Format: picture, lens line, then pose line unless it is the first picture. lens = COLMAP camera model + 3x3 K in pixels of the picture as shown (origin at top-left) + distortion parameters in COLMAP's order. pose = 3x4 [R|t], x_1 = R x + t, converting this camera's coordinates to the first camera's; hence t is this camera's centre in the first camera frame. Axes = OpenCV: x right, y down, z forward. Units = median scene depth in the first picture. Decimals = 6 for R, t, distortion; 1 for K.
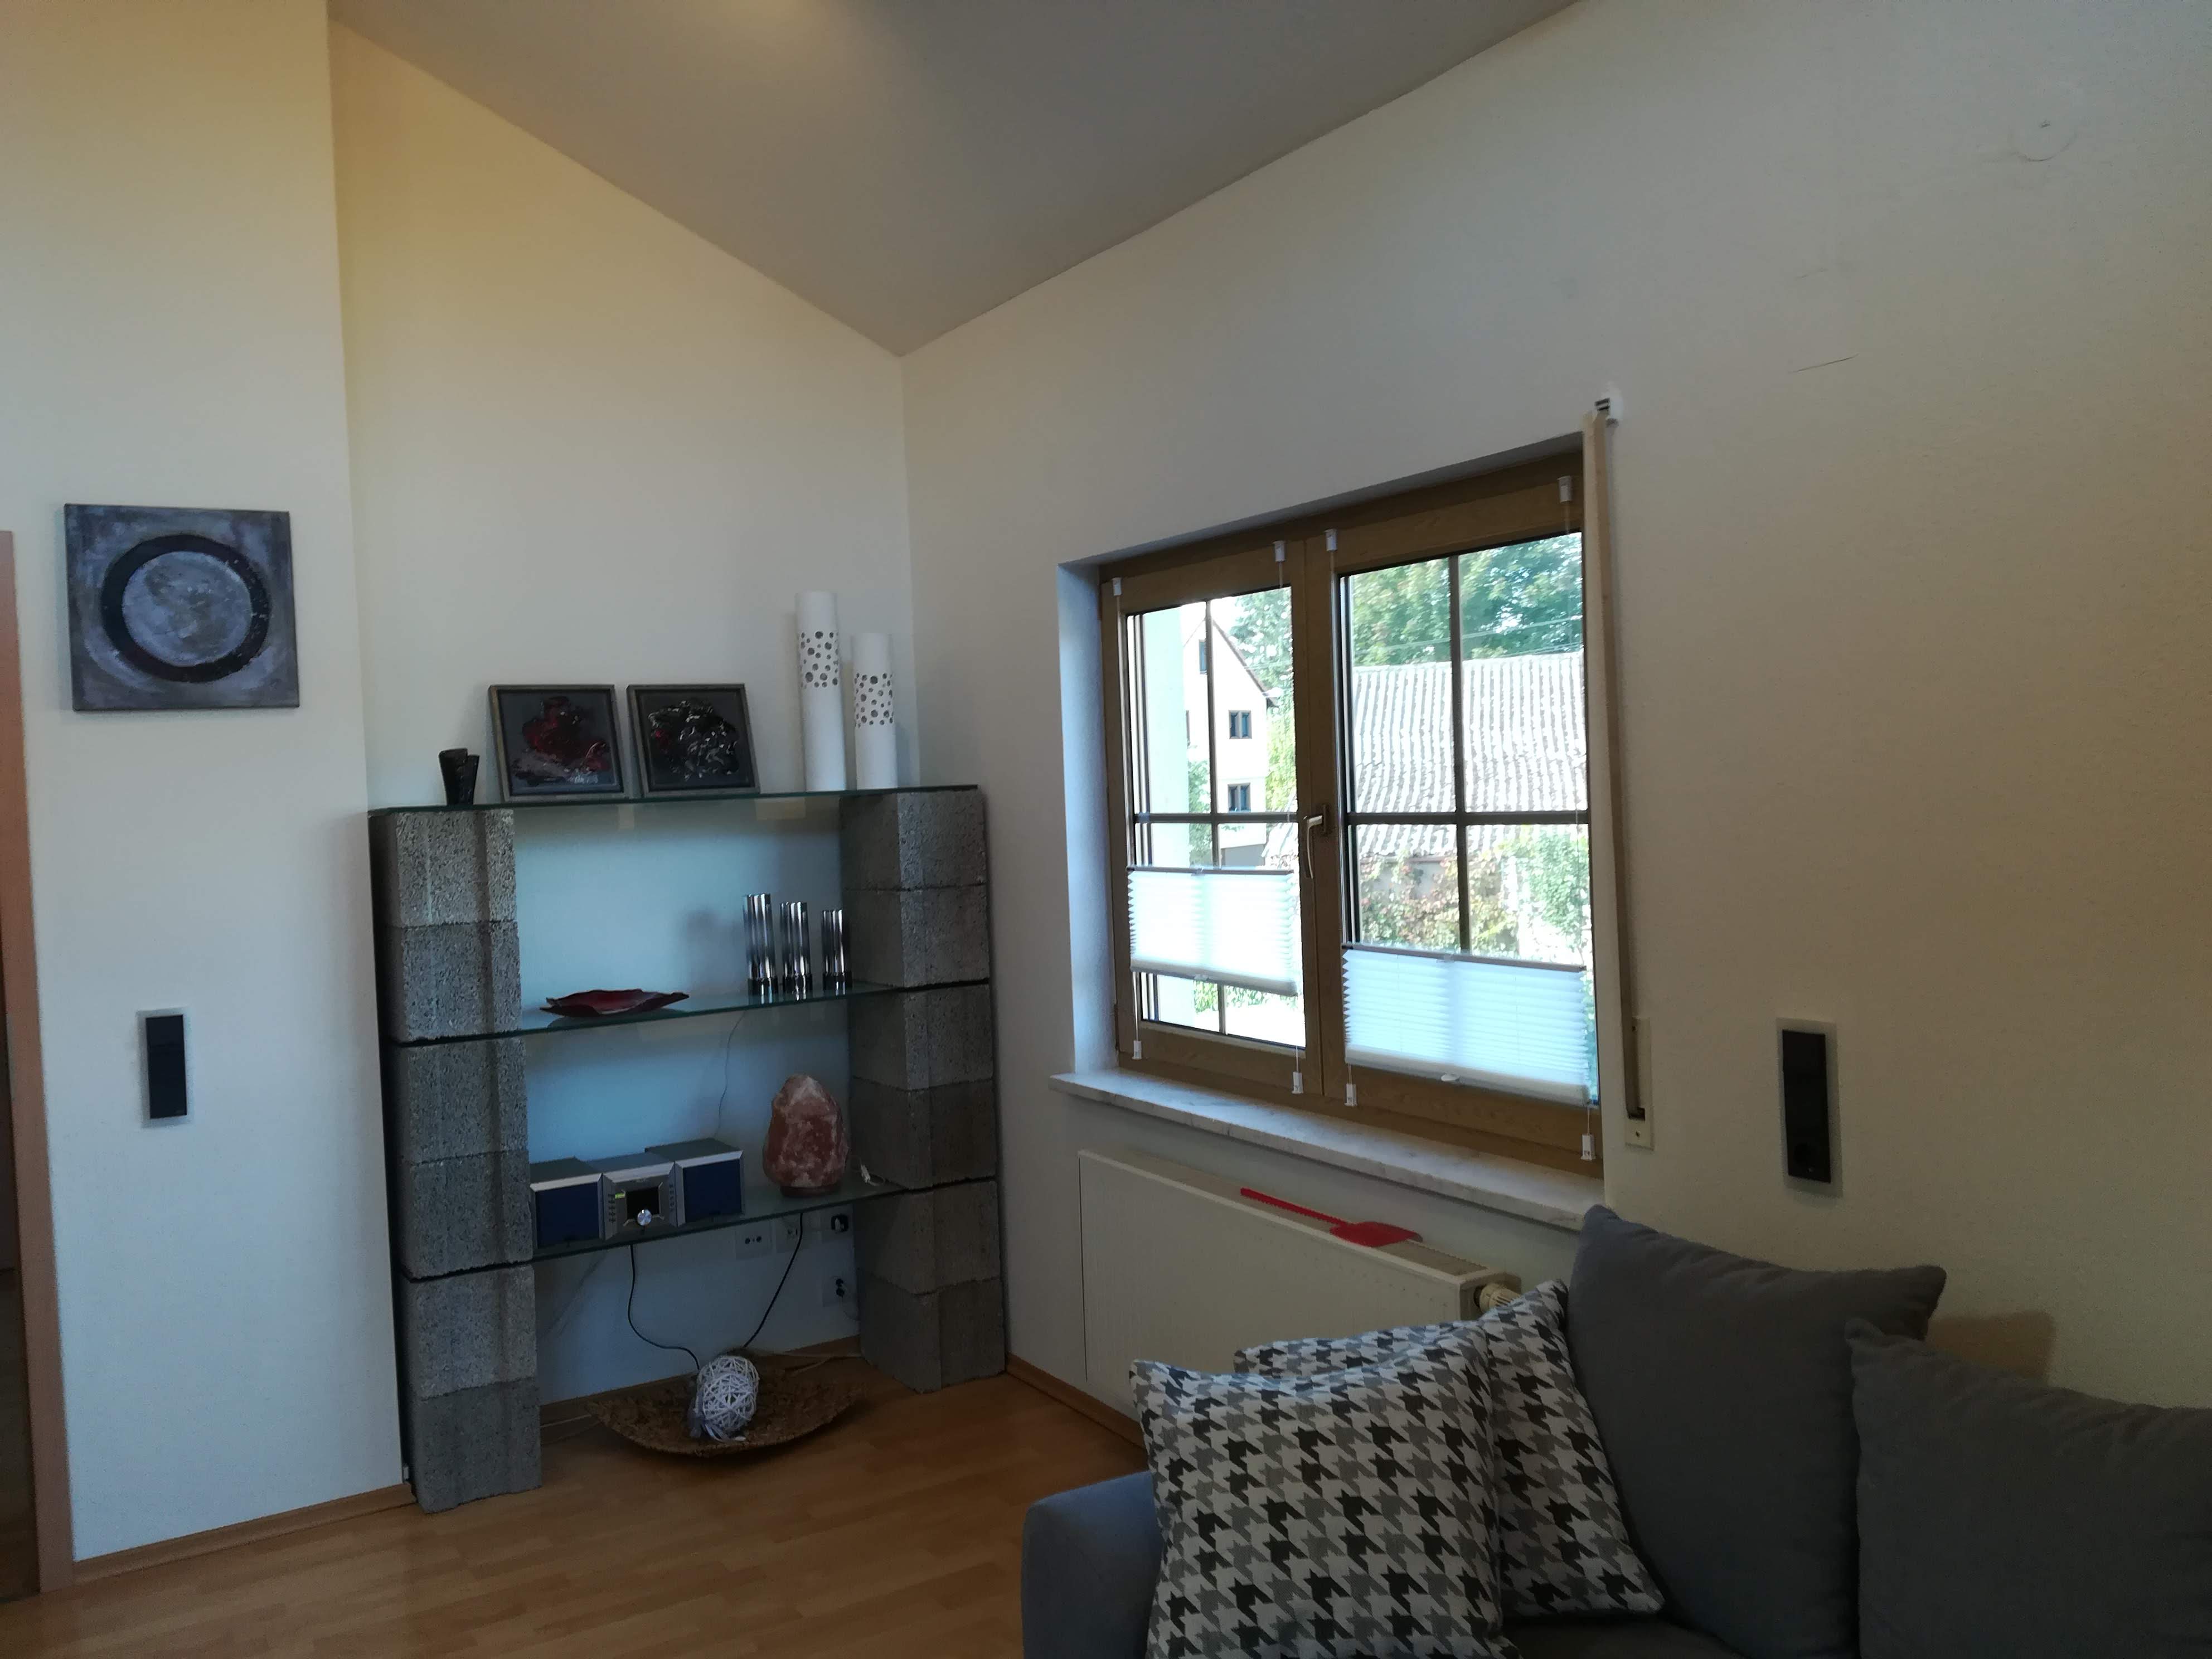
lens RADIAL K [[1769.5, 0, 1003.8], [0, 1769.5, 828.6], [0, 0, 1]] dist [0.075545, -0.124617]
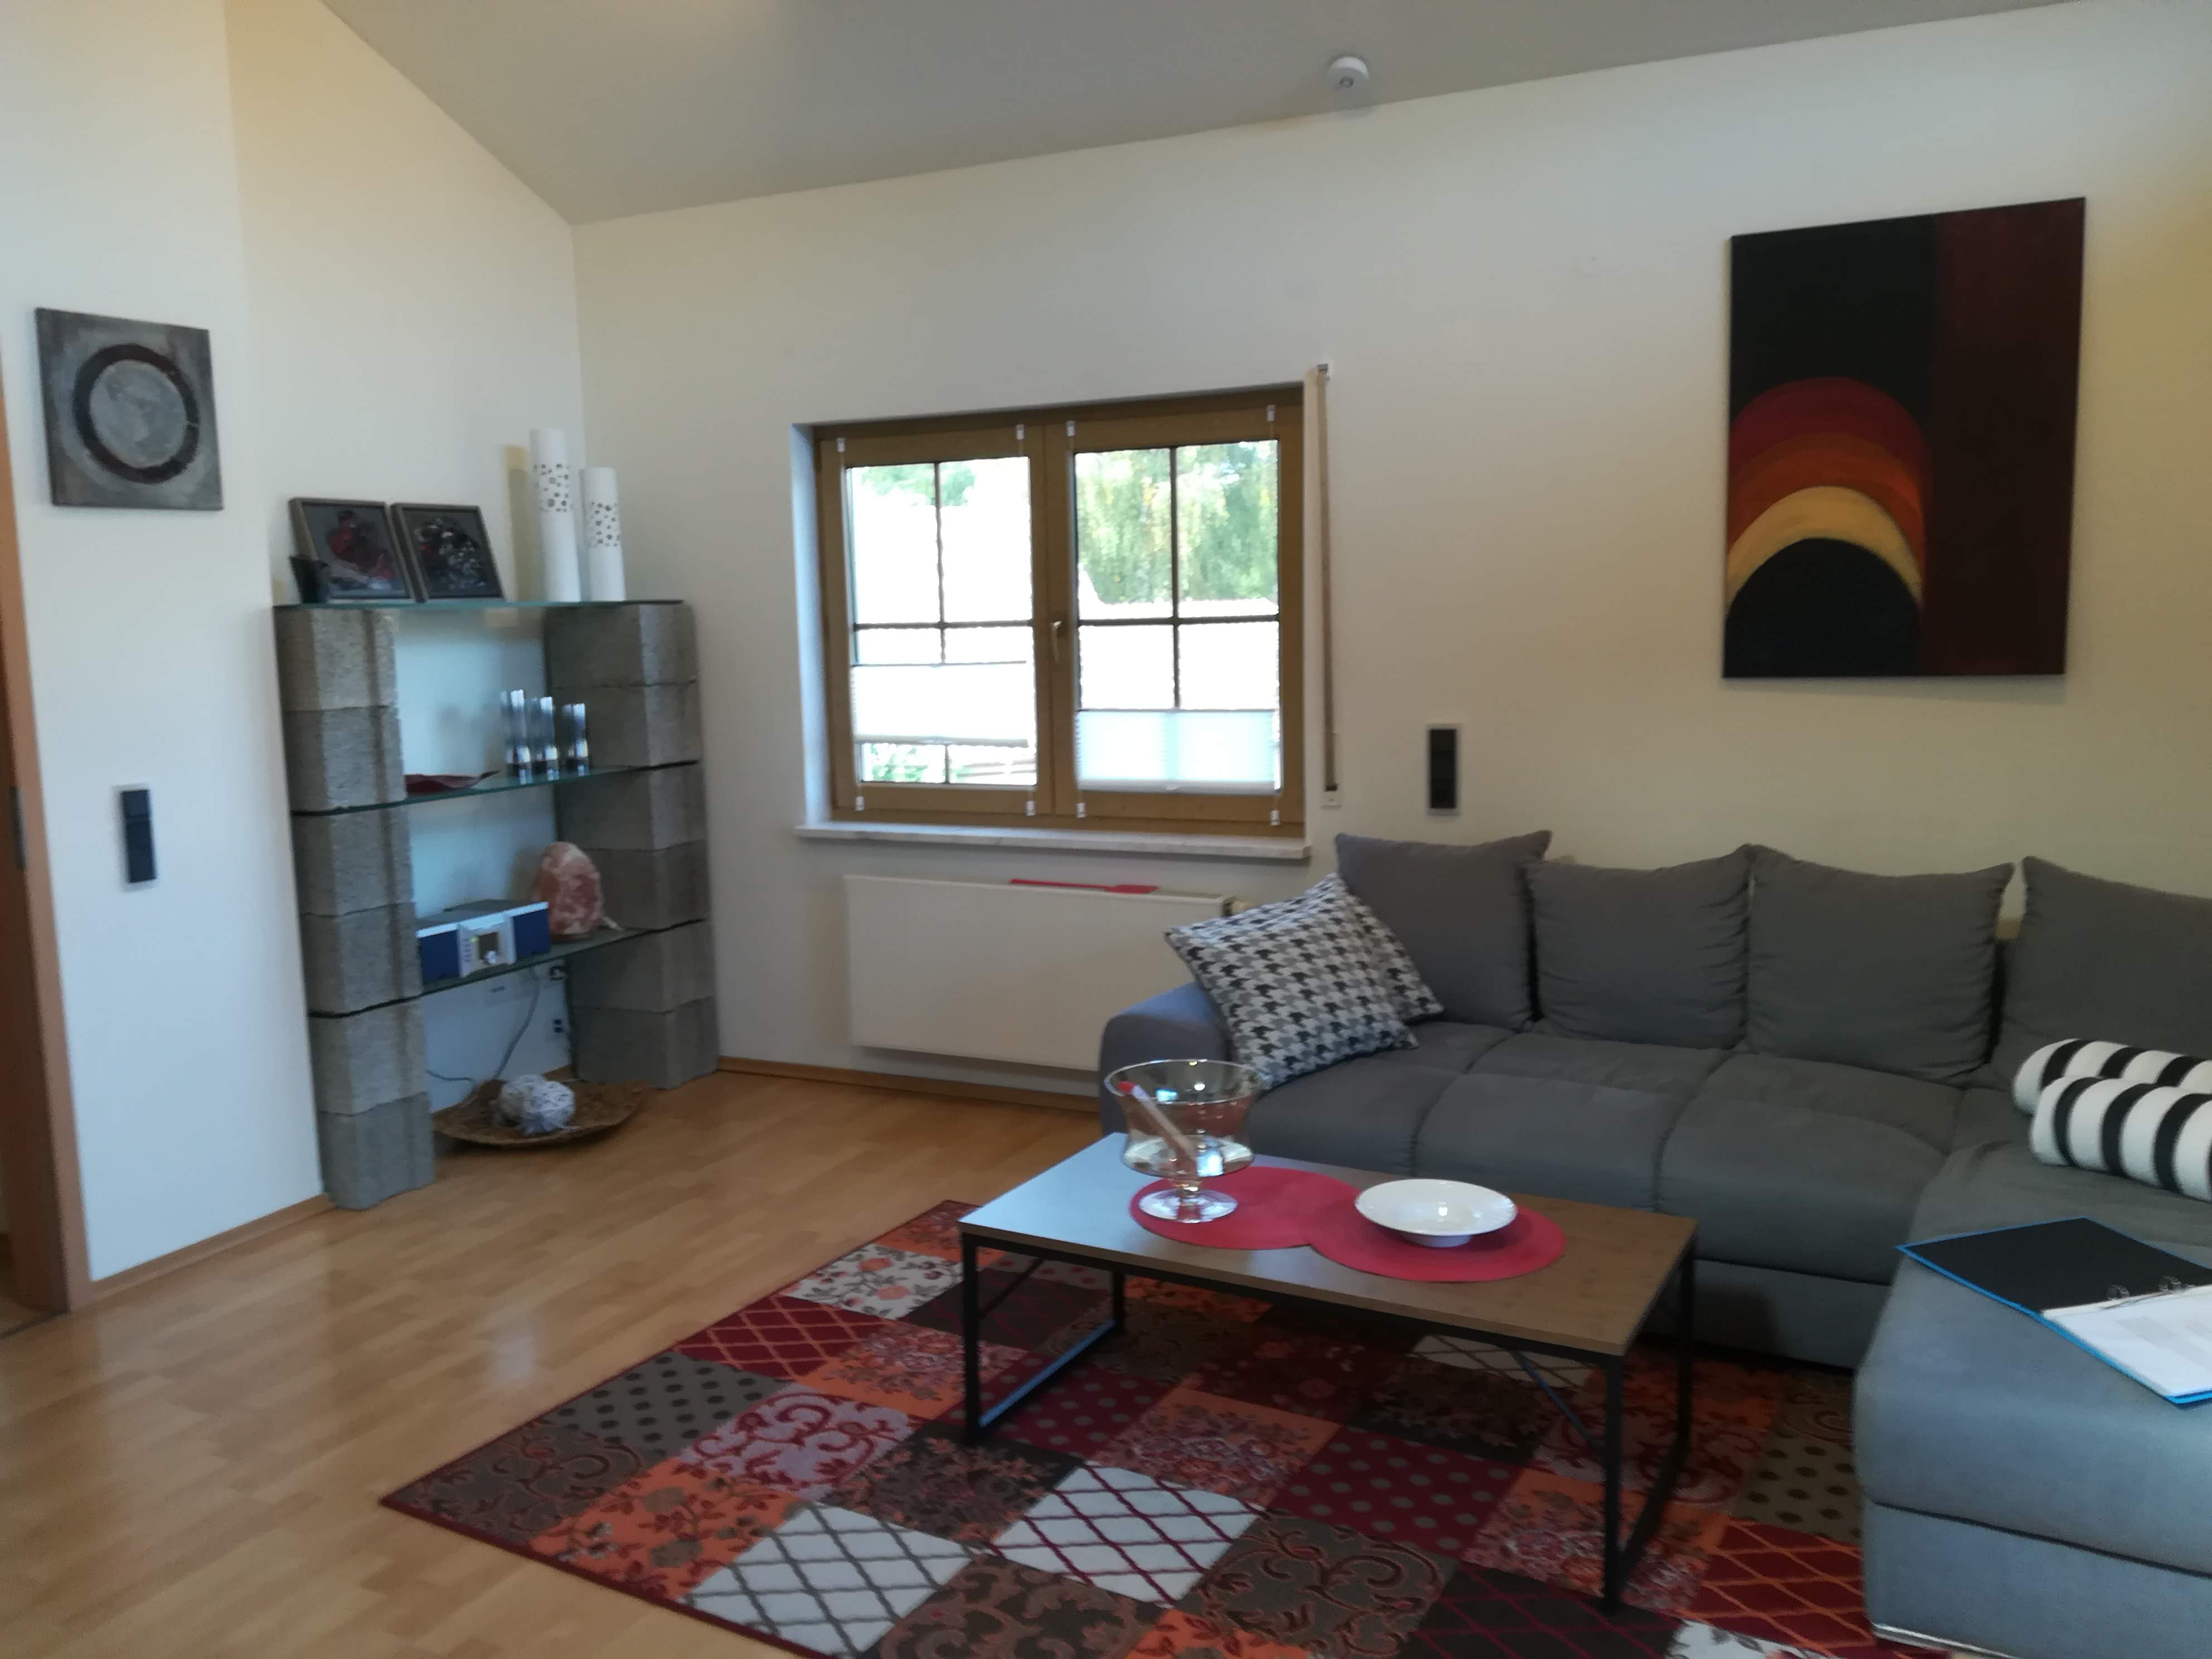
lens RADIAL K [[1741.9, 0, 1107.8], [0, 1741.9, 827.1], [0, 0, 1]] dist [0.067285, -0.090894]
pose [[0.845843, -0.050603, 0.531026, -0.498597], [0.005640, 0.996283, 0.085954, 0.034897], [-0.533402, -0.069709, 0.842985, -0.214806]]
